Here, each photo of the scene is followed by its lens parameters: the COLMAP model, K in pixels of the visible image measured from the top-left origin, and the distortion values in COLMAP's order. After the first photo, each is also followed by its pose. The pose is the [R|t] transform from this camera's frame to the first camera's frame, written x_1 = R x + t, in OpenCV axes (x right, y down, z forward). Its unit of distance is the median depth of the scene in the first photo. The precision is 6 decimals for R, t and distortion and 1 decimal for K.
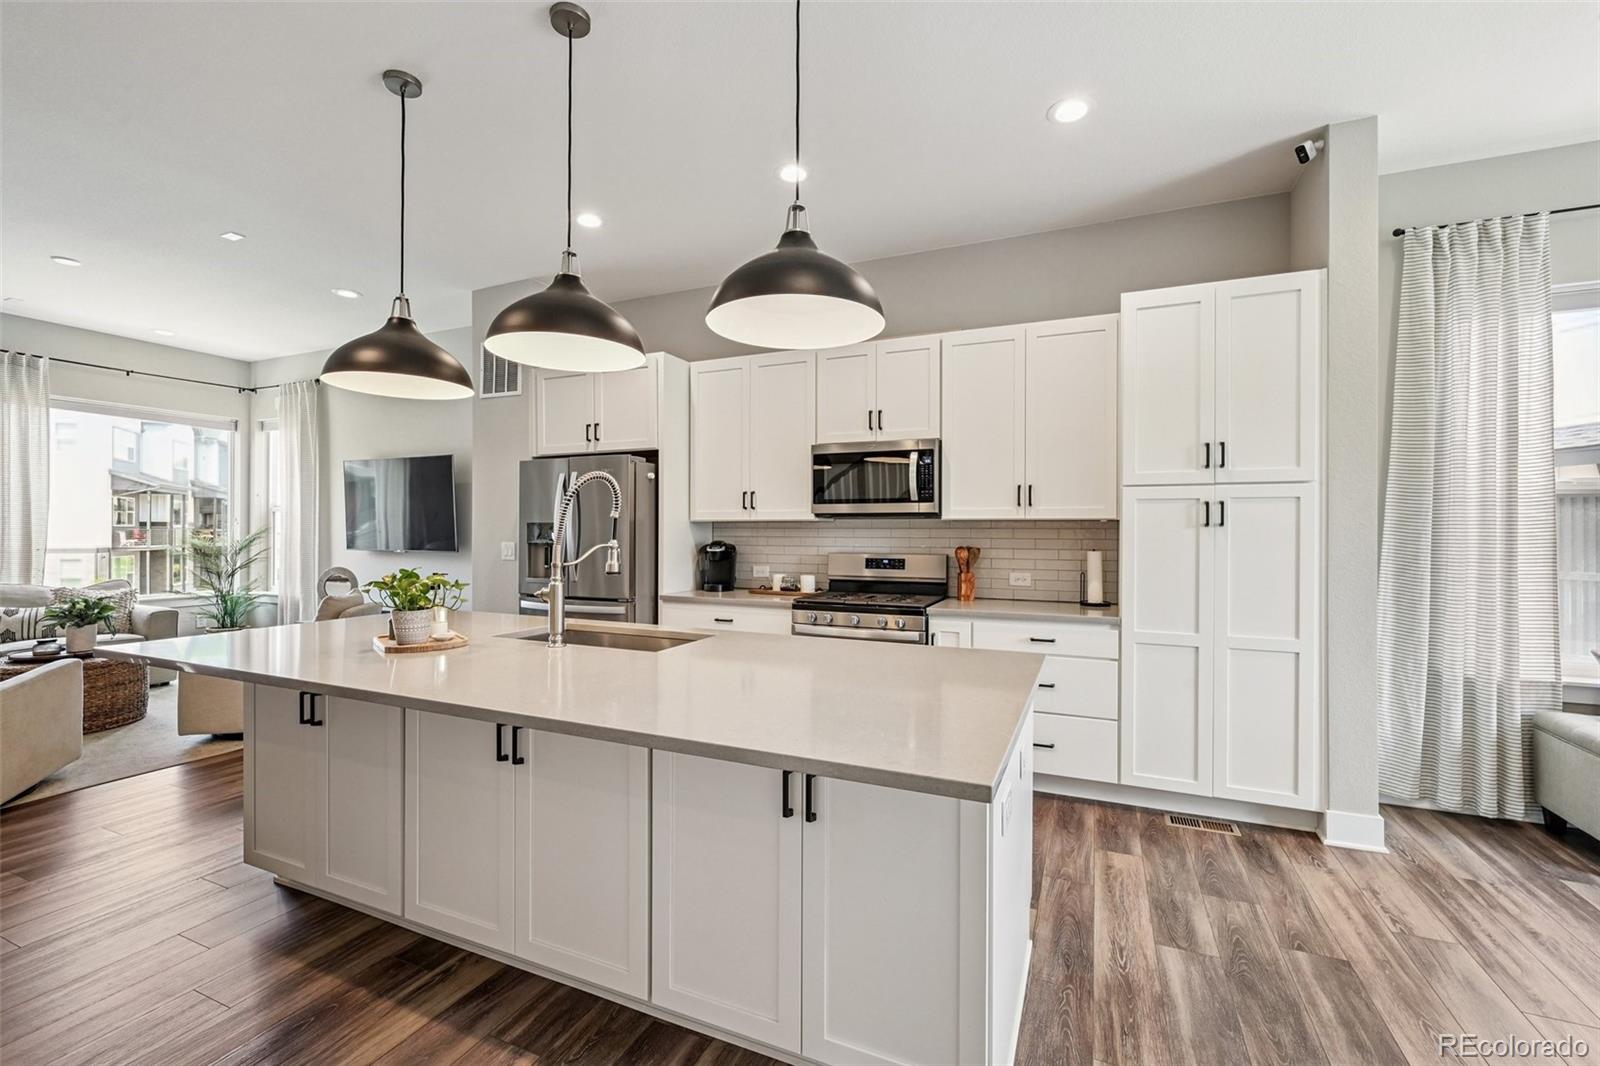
lens RADIAL K [[670.7, 0, 799.2], [0, 670.7, 533.2], [0, 0, 1]] dist [-0.000345, 0.000245]
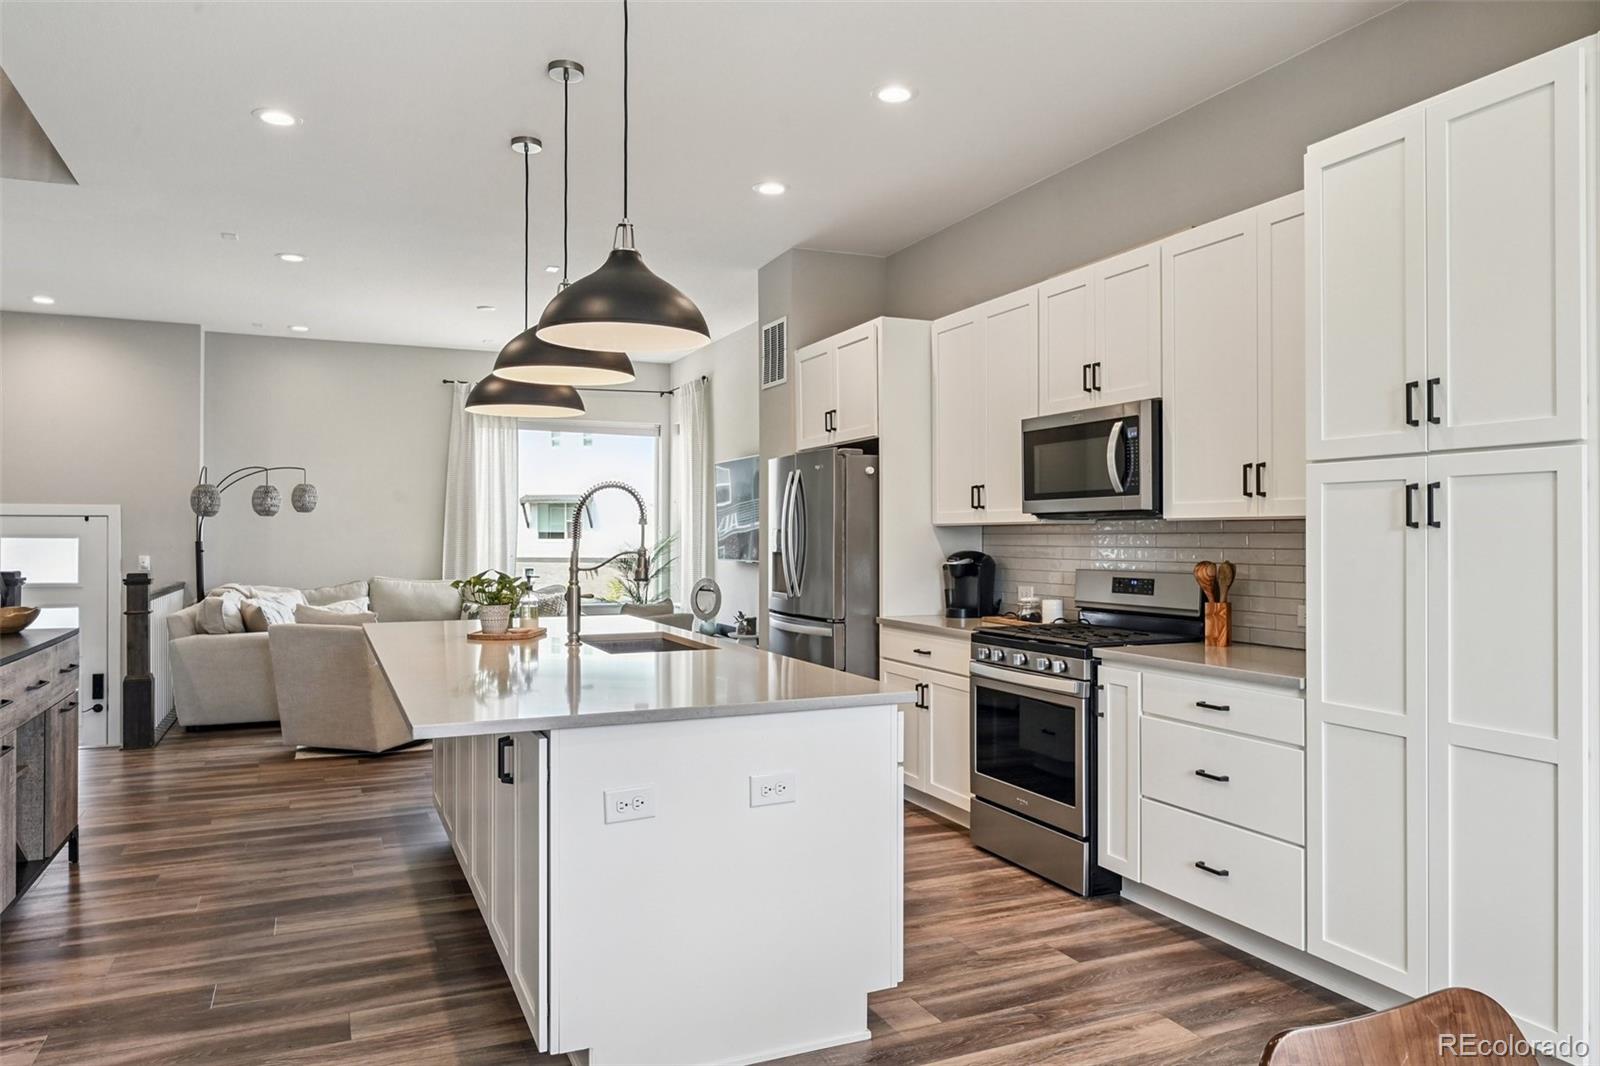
lens RADIAL K [[1065.0, 0, 798.9], [0, 1065.0, 534.2], [0, 0, 1]] dist [0.002231, 0.001373]
pose [[0.744707, -0.005781, -0.667366, 0.613373], [0.001494, 0.999974, -0.006995, 0.000695], [0.667390, 0.004212, 0.744697, -0.022789]]
